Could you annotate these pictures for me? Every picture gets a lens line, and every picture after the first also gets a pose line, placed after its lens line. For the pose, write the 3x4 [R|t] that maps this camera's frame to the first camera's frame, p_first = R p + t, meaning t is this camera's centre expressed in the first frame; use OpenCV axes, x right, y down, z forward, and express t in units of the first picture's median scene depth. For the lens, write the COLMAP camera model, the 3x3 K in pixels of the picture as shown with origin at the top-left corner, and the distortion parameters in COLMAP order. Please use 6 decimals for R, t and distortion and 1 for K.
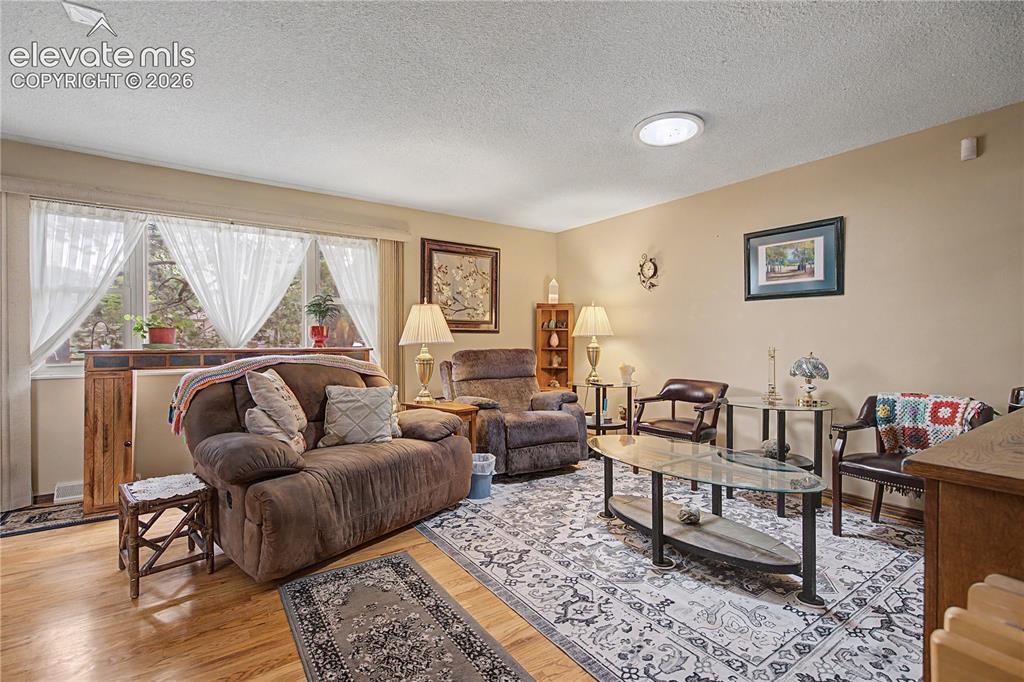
lens RADIAL K [[468.3, 0, 514.1], [0, 468.3, 341.0], [0, 0, 1]] dist [-0.006280, 0.000177]
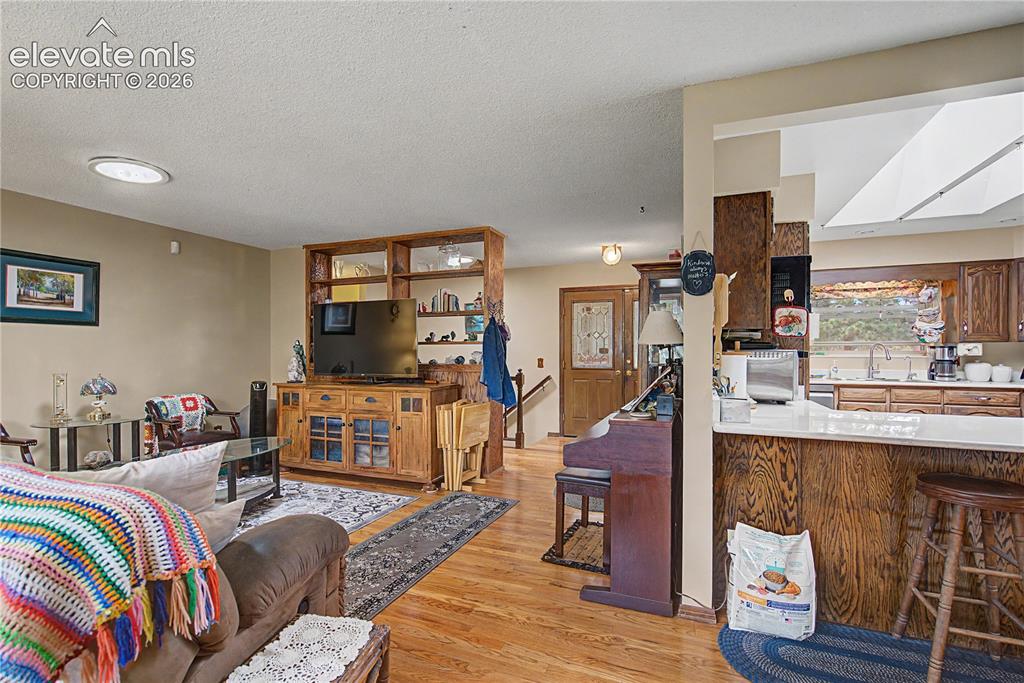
lens RADIAL K [[468.3, 0, 507.5], [0, 468.3, 351.1], [0, 0, 1]] dist [-0.006280, 0.000177]
pose [[-0.540364, -0.002435, 0.841428, -1.070872], [0.002369, 0.999987, 0.004415, -0.041729], [-0.841428, 0.004379, -0.540351, 0.877549]]
